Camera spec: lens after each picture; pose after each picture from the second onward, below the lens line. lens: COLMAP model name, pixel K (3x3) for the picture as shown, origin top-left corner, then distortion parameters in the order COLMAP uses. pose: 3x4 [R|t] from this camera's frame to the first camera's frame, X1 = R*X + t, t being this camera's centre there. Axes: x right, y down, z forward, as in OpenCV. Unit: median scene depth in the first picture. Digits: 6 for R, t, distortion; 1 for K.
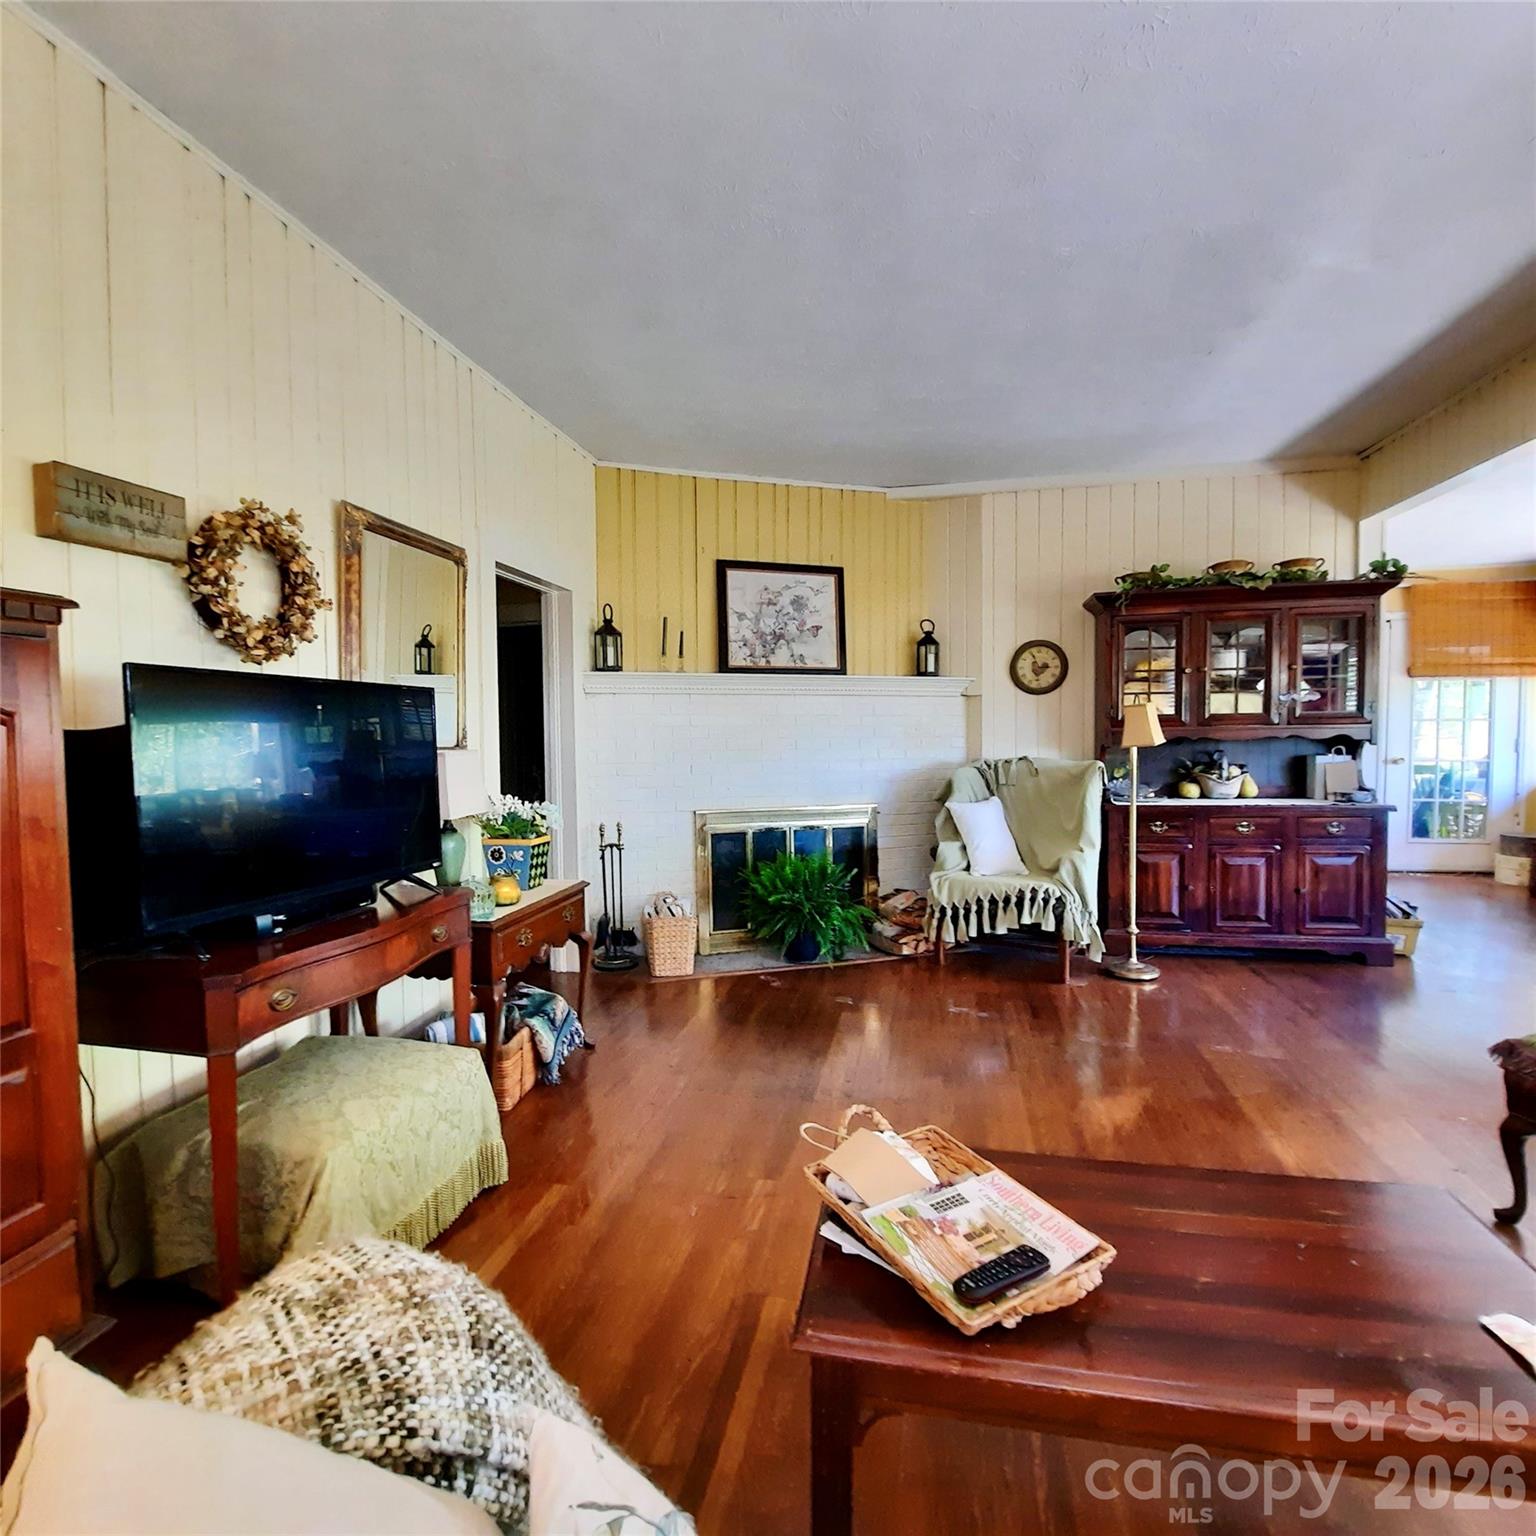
lens RADIAL K [[813.3, 0, 768.0], [0, 813.3, 768.0], [0, 0, 1]] dist [0.001059, 0.000955]
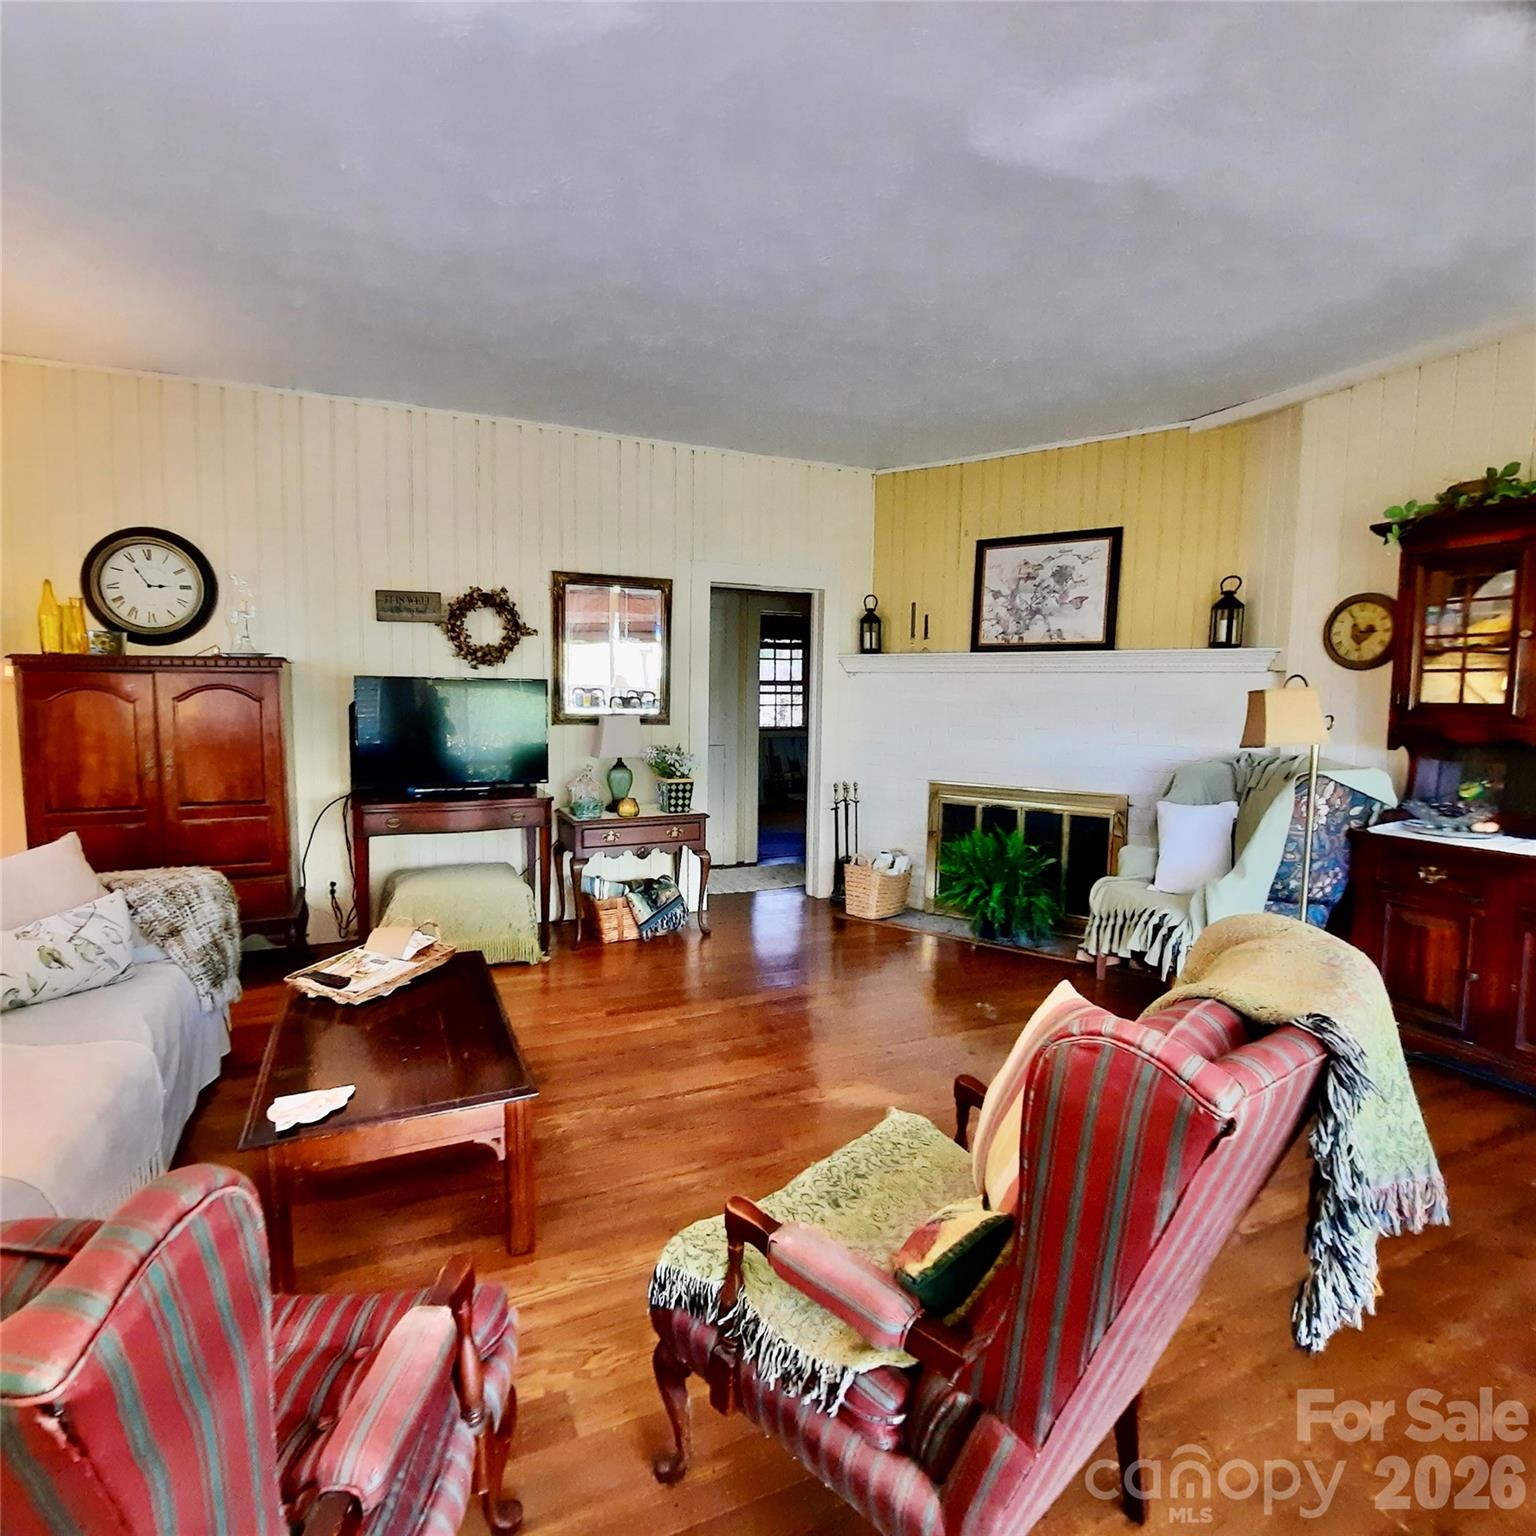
lens RADIAL K [[832.7, 0, 768.0], [0, 832.7, 768.0], [0, 0, 1]] dist [0.002226, -0.000066]
pose [[0.599945, 0.089483, -0.795021, 0.640704], [-0.052706, 0.995987, 0.072329, -0.031782], [0.798303, -0.001491, 0.602254, 0.152017]]
